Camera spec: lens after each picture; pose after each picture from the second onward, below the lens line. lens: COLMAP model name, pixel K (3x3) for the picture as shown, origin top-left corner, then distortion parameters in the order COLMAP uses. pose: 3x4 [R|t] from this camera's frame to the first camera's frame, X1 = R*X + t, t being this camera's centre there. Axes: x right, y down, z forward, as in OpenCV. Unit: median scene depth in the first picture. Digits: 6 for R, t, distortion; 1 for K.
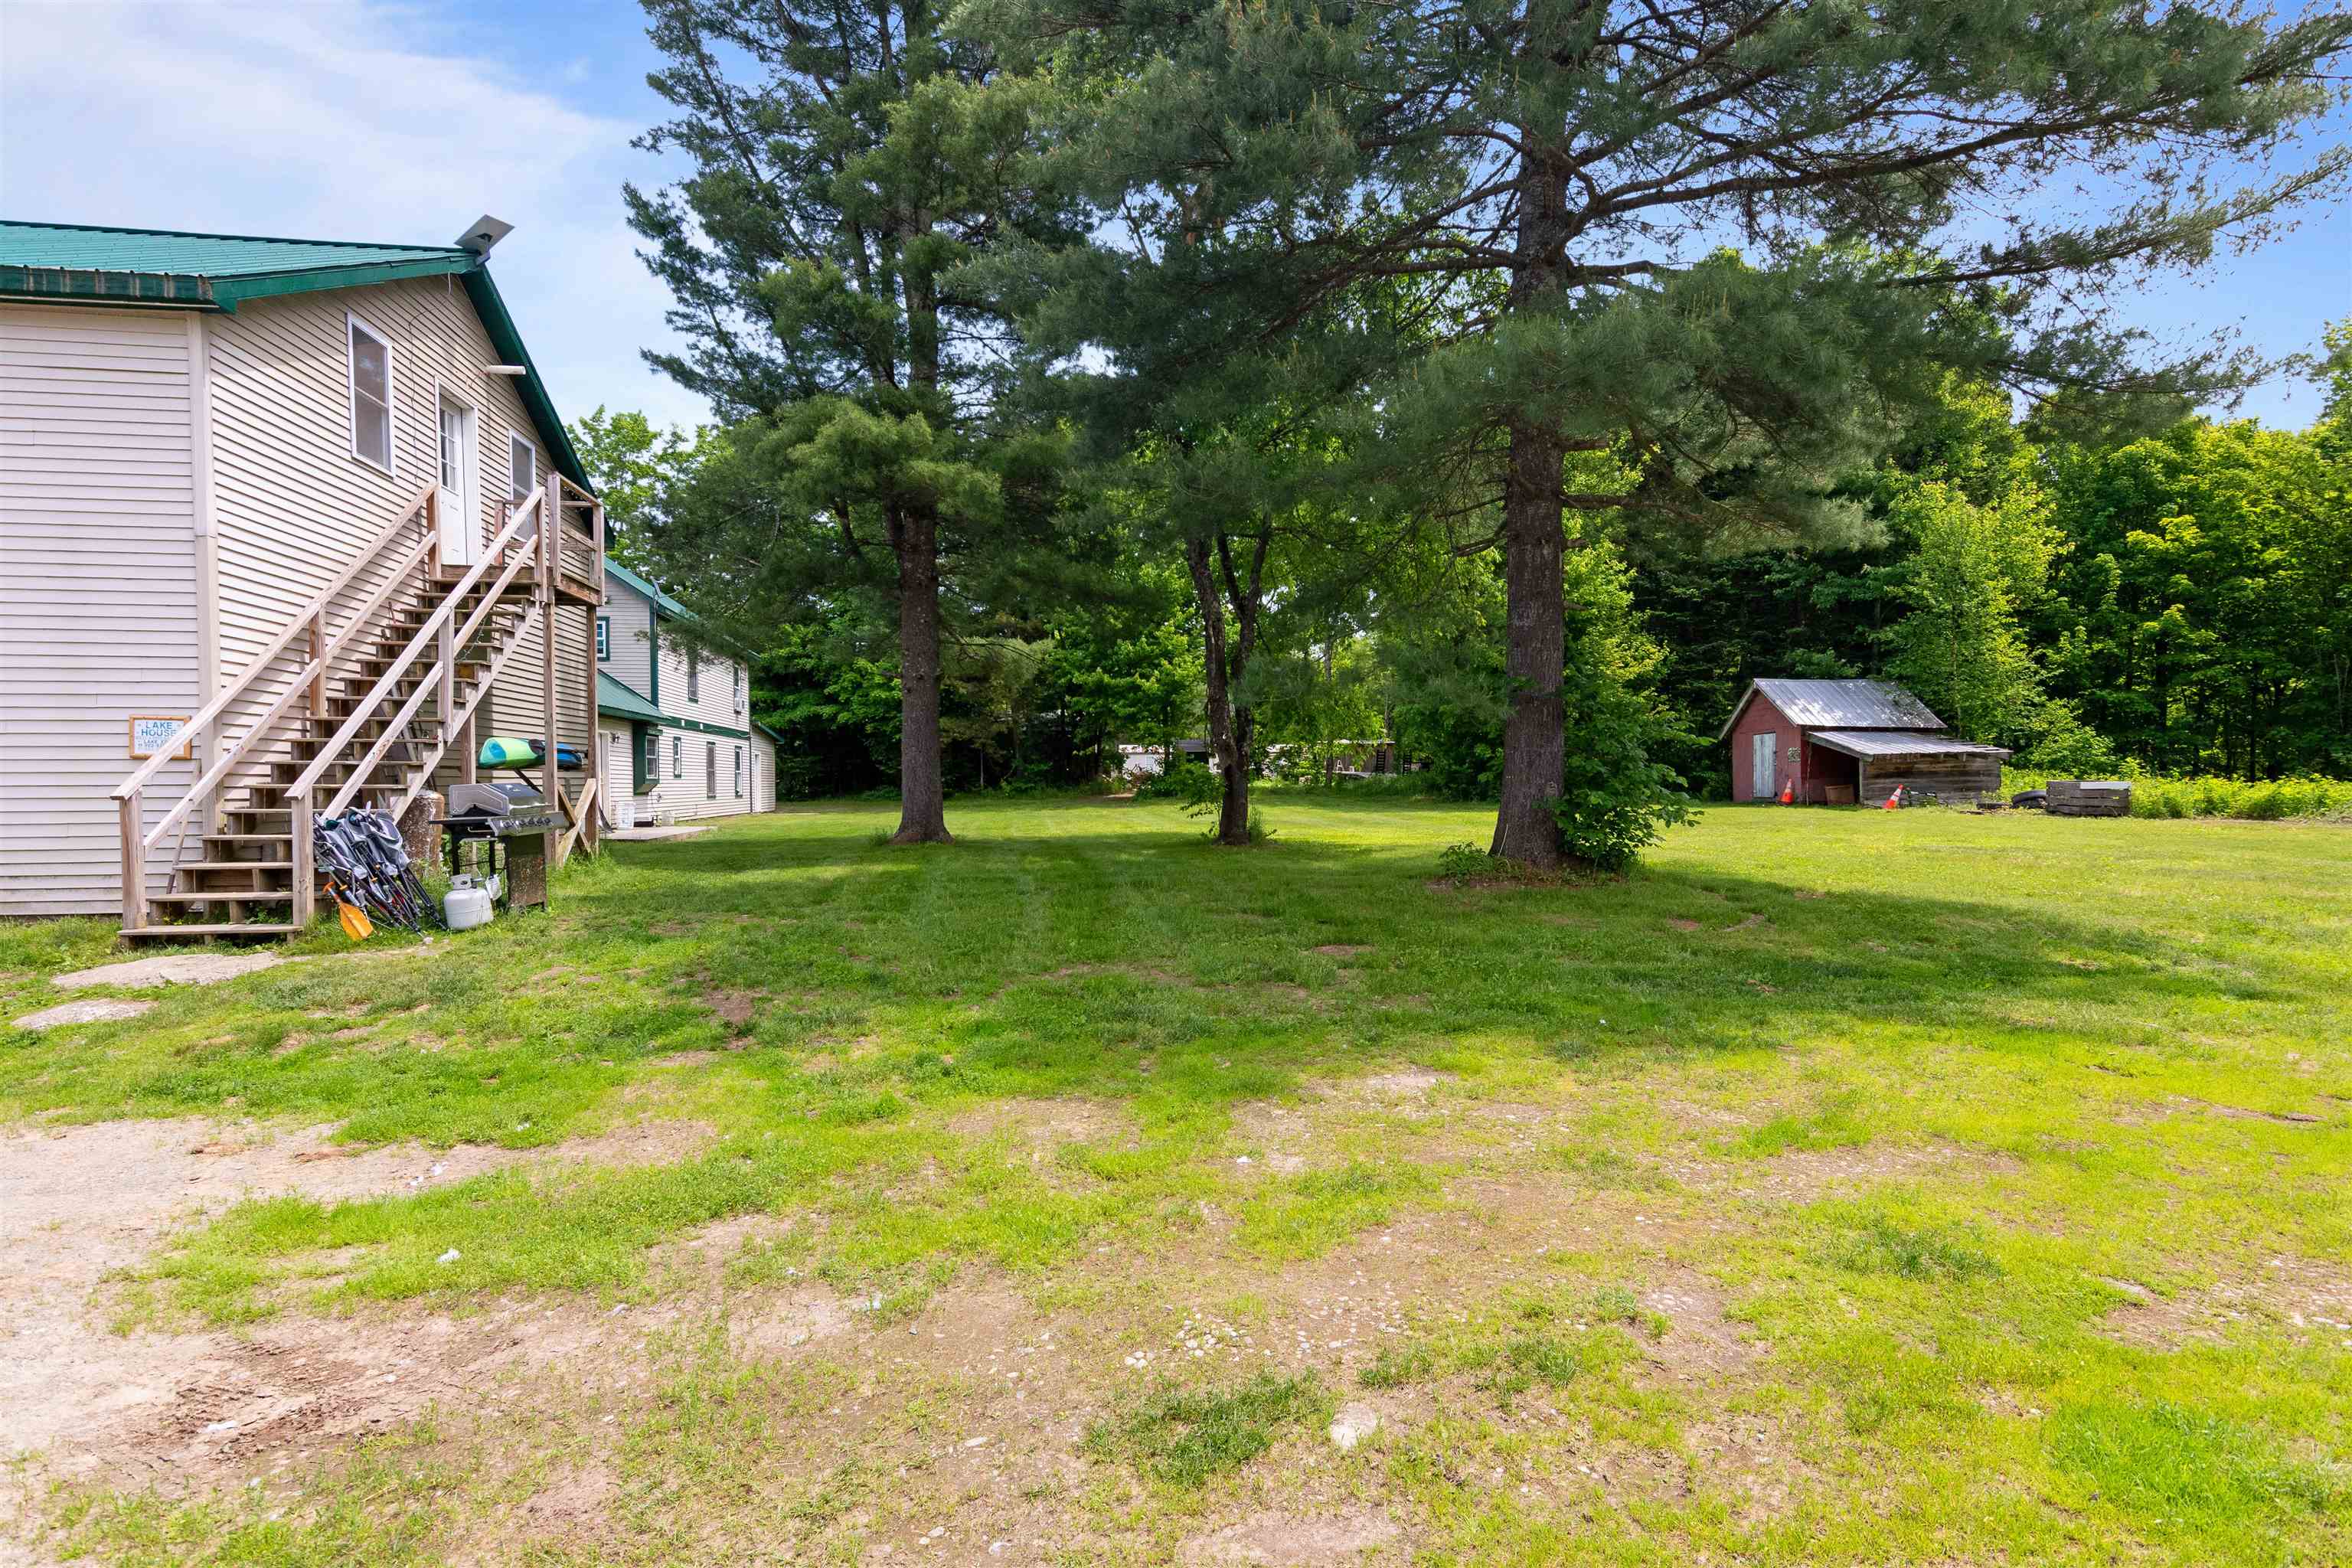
lens RADIAL K [[1145.8, 0, 1176.0], [0, 1145.8, 784.0], [0, 0, 1]] dist [0.001695, 0.000053]
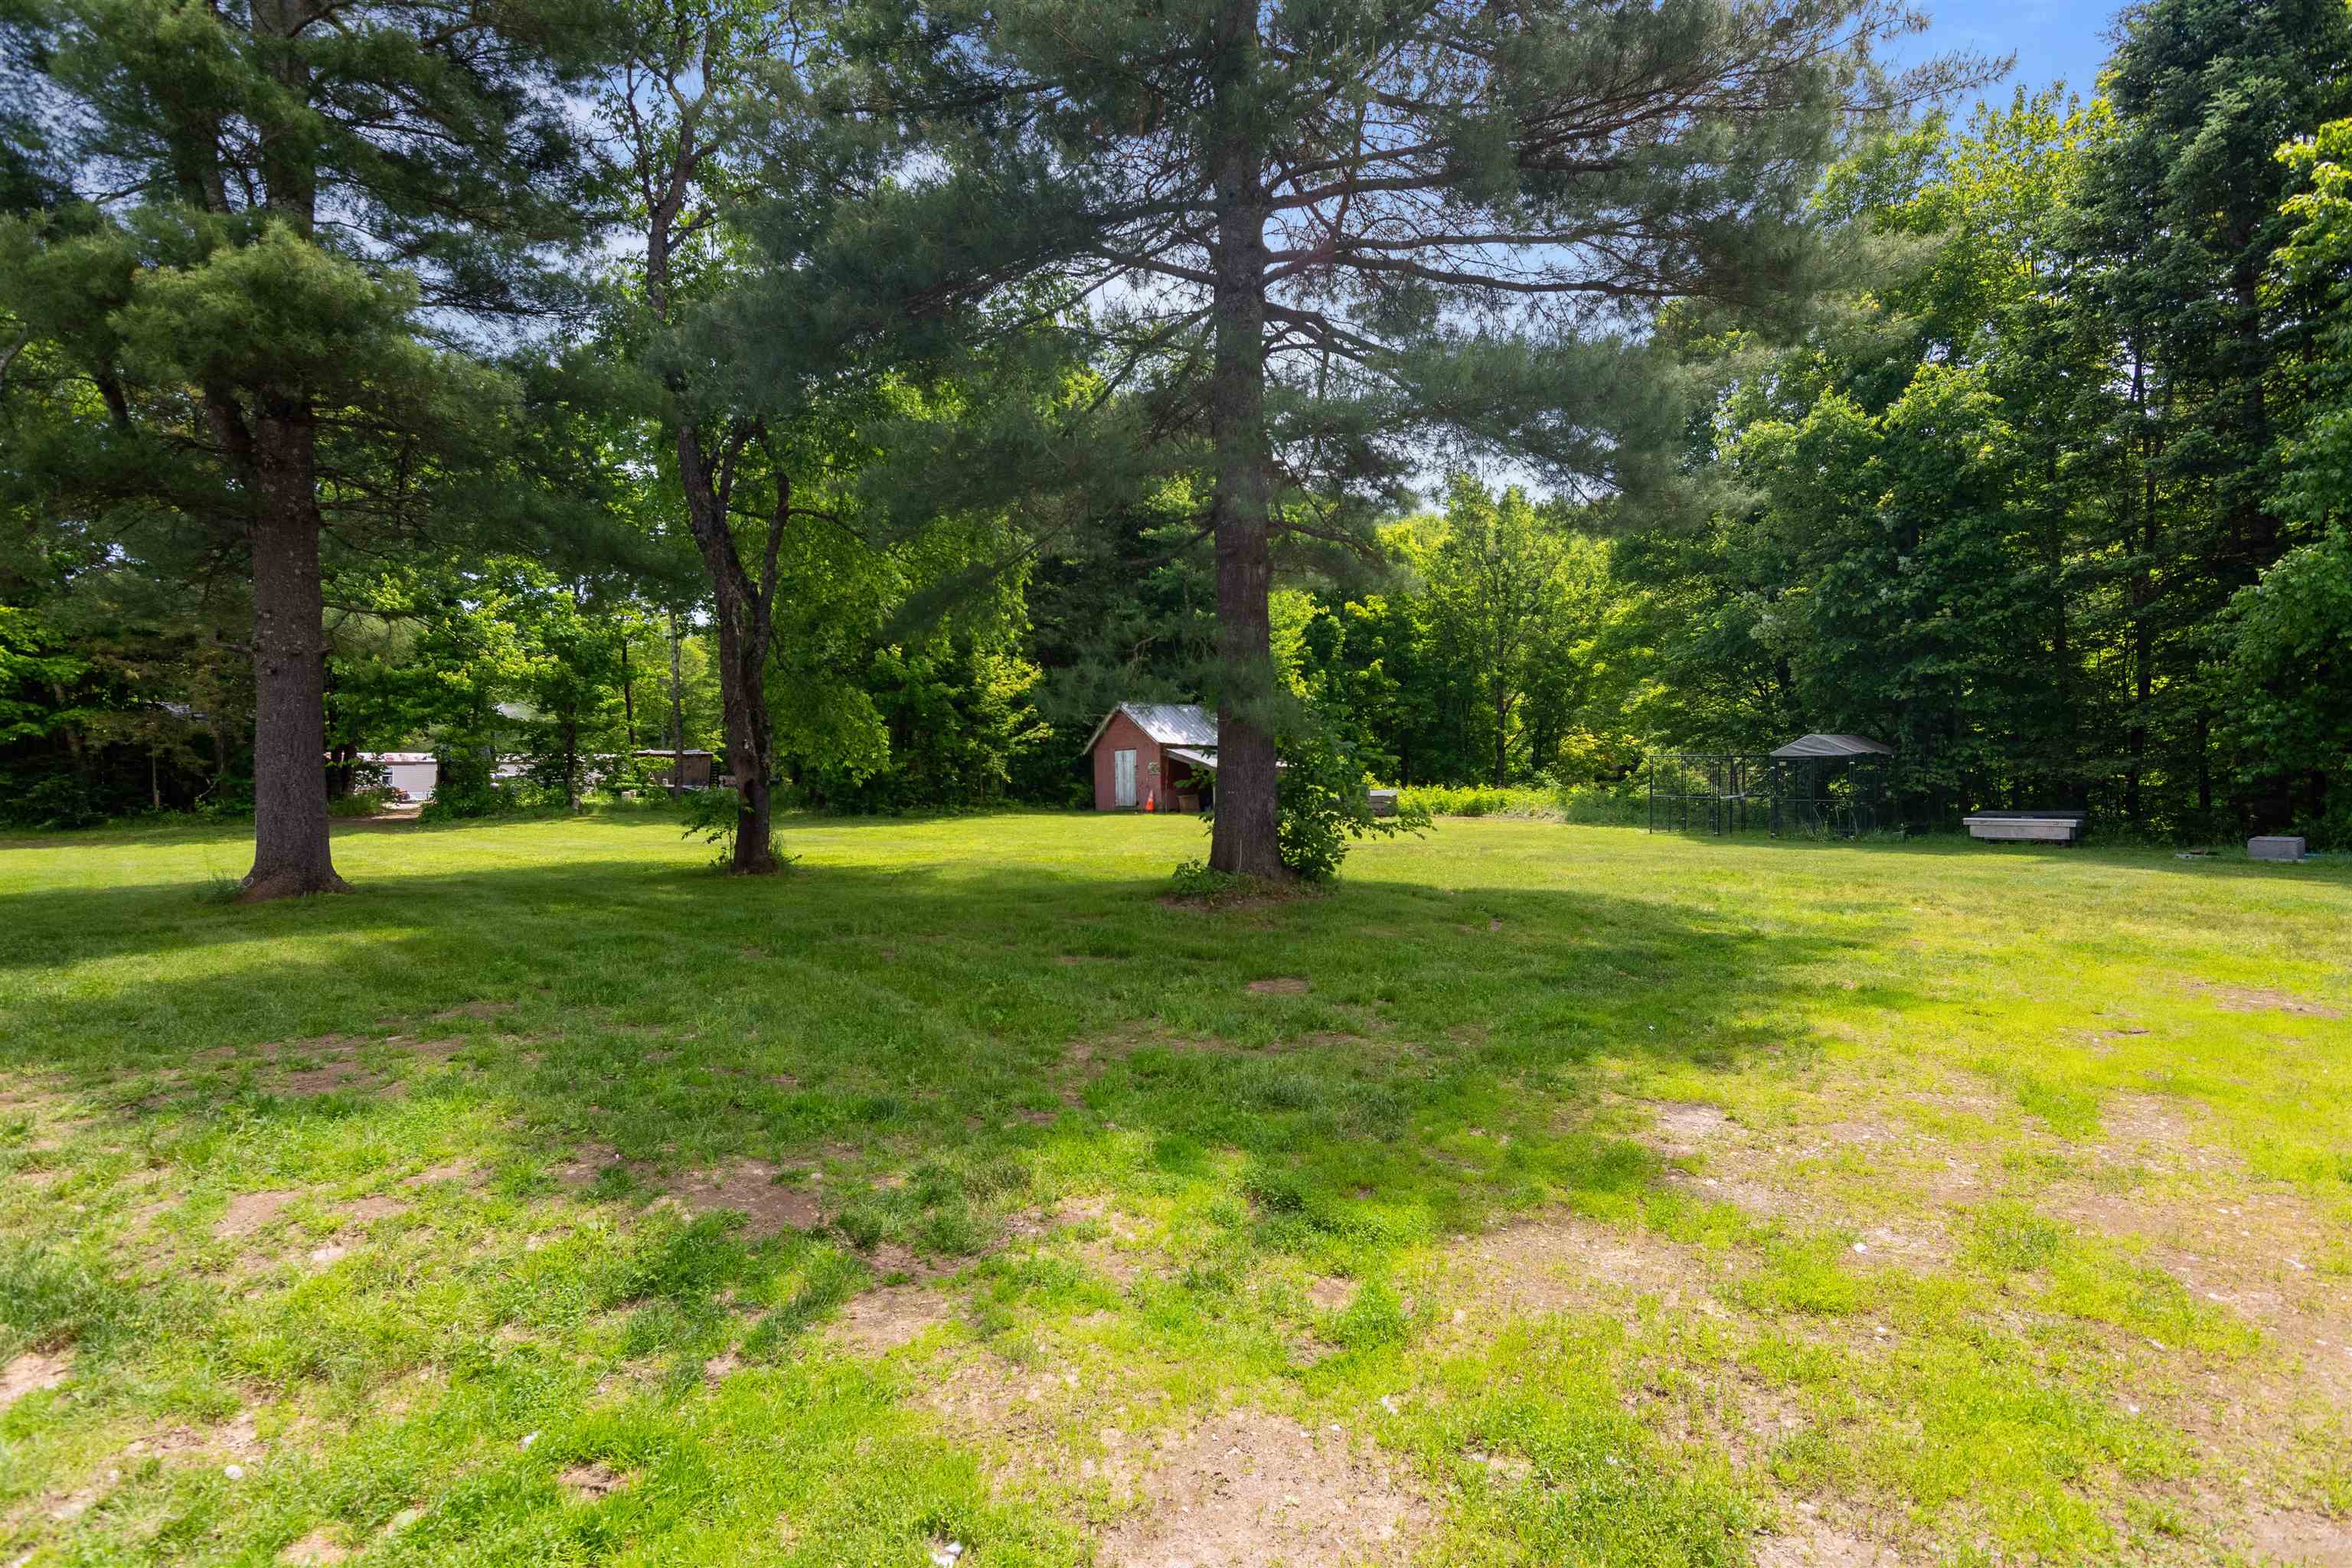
lens RADIAL K [[1120.3, 0, 1161.9], [0, 1120.3, 784.3], [0, 0, 1]] dist [-0.000070, -0.000115]
pose [[0.802562, -0.005601, 0.596542, -0.200766], [0.010948, 0.999926, -0.005341, -0.005831], [-0.596468, 0.010818, 0.802564, 0.145669]]
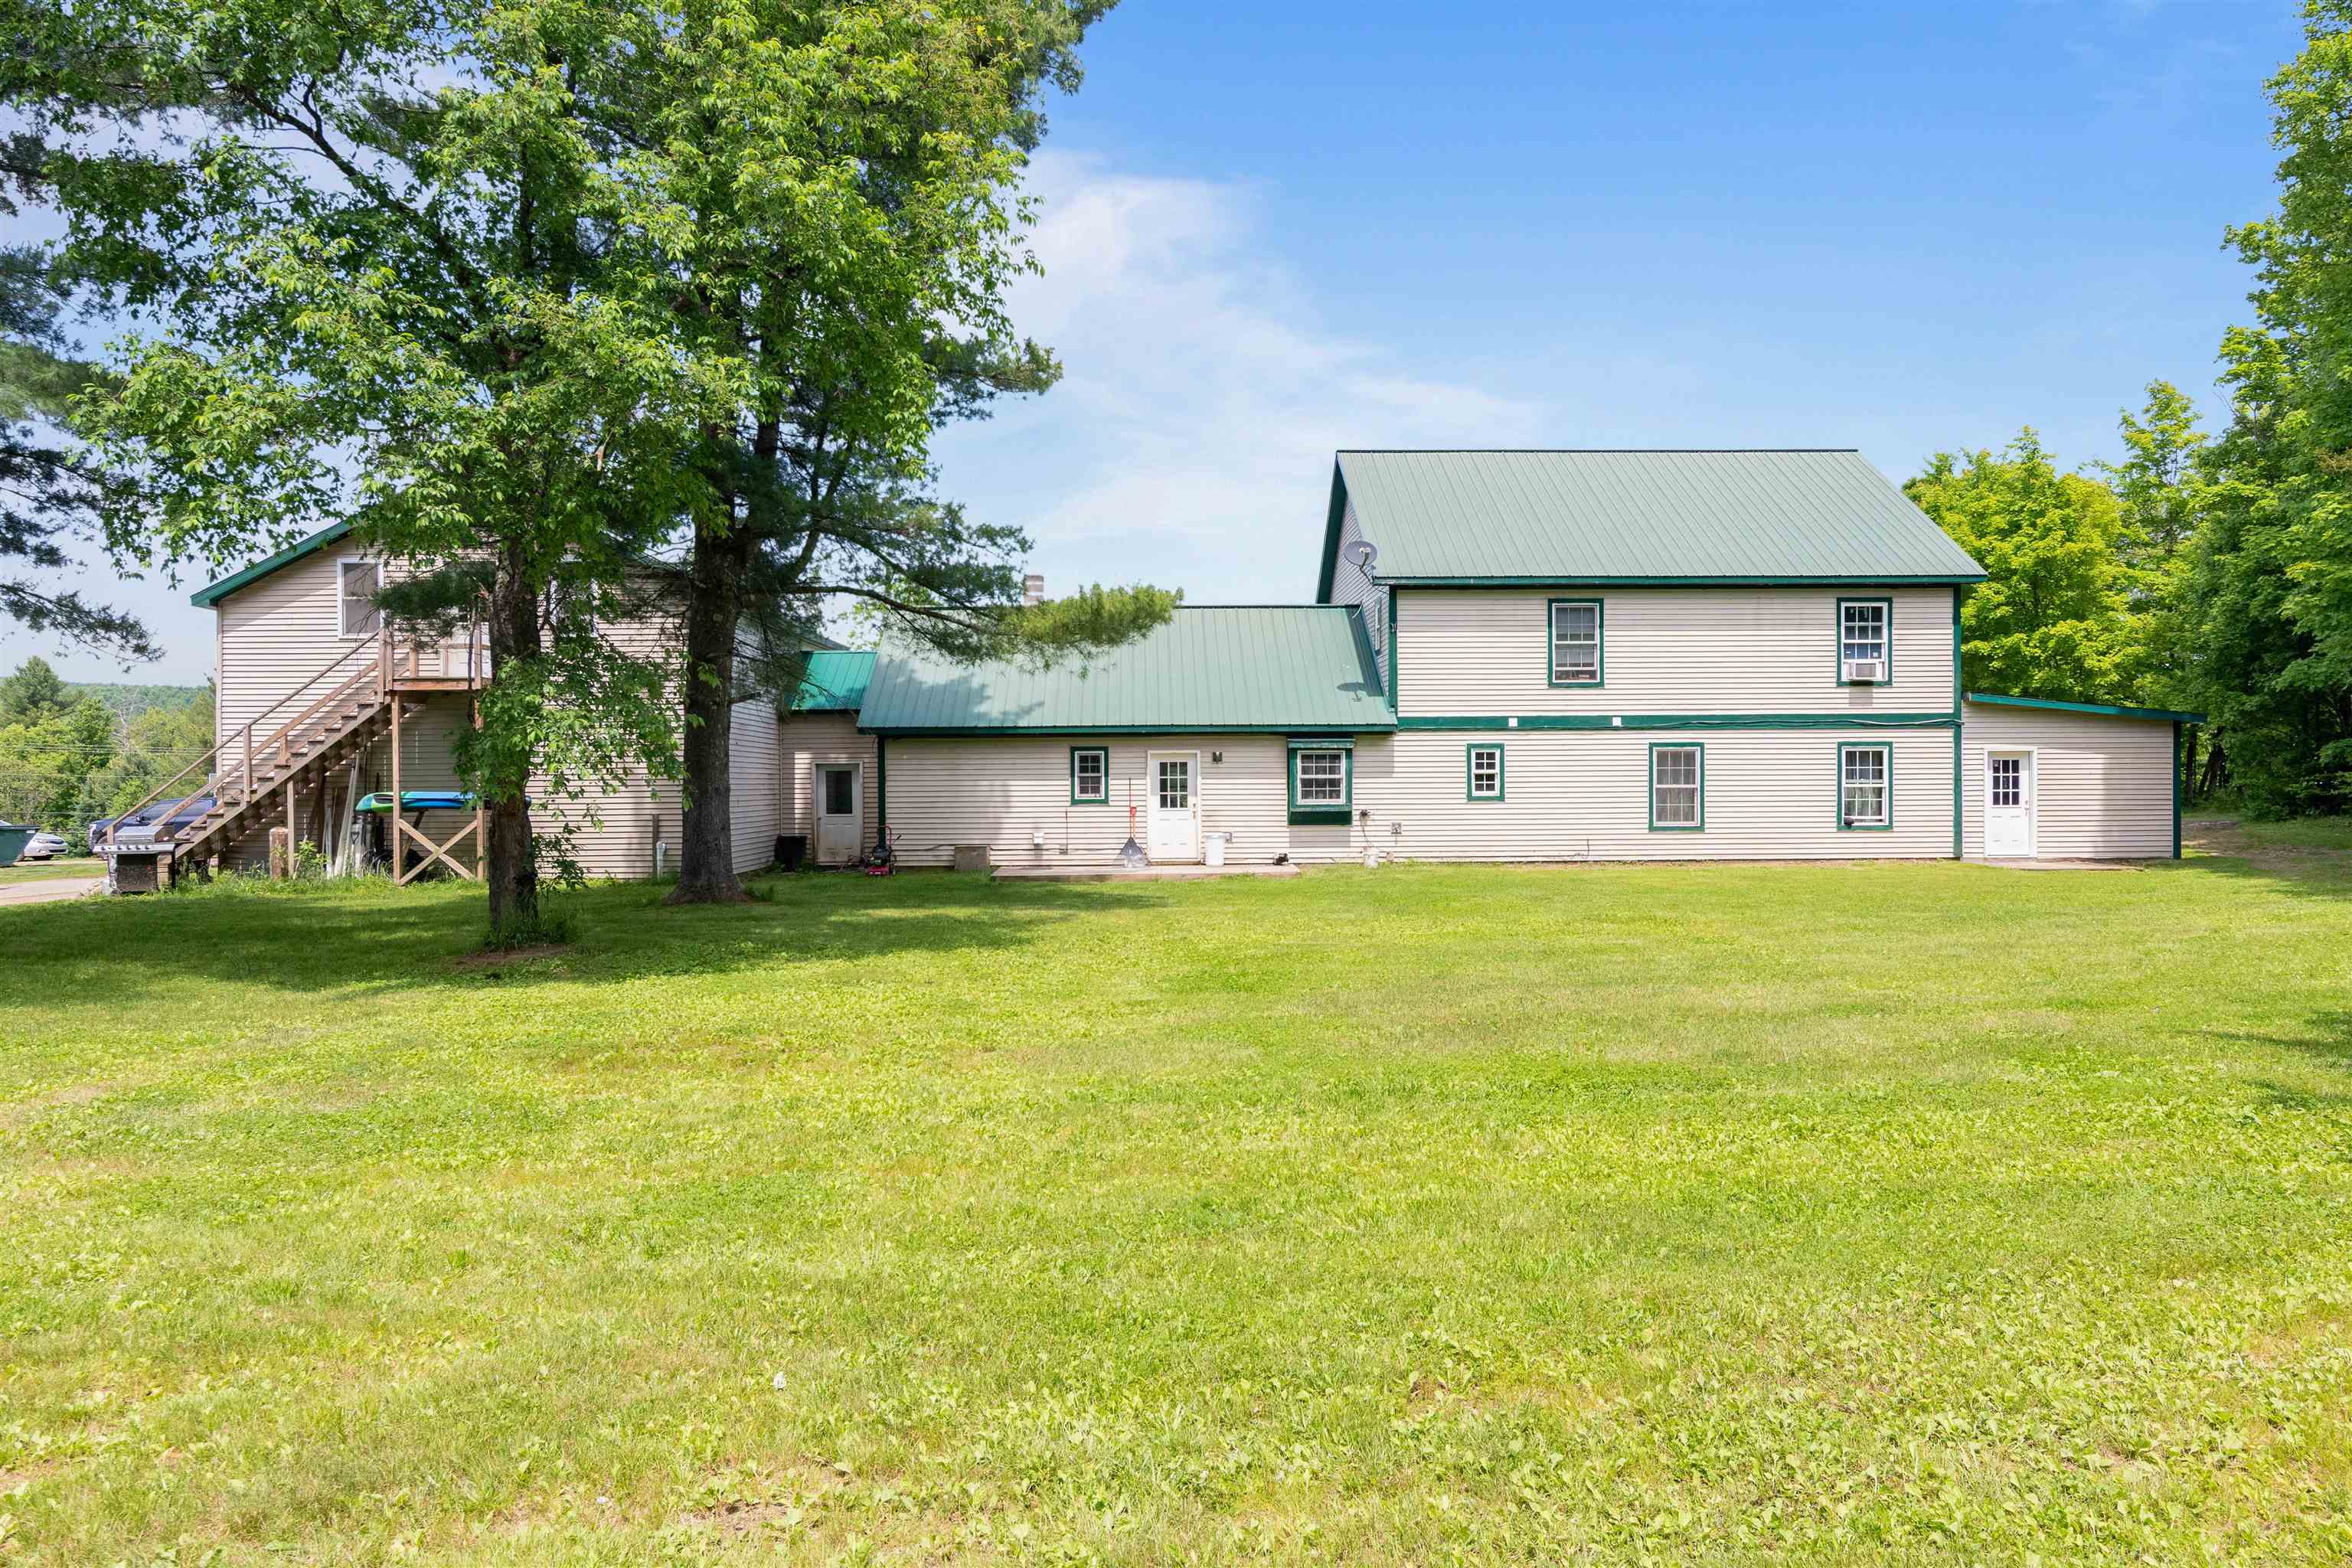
lens RADIAL K [[1555.8, 0, 1176.0], [0, 1555.8, 784.0], [0, 0, 1]] dist [-0.002276, -0.001304]
pose [[-0.165591, 0.017986, -0.986030, 0.824696], [0.005289, 0.999835, 0.017350, -0.052368], [0.986180, -0.002342, -0.165659, 1.513811]]
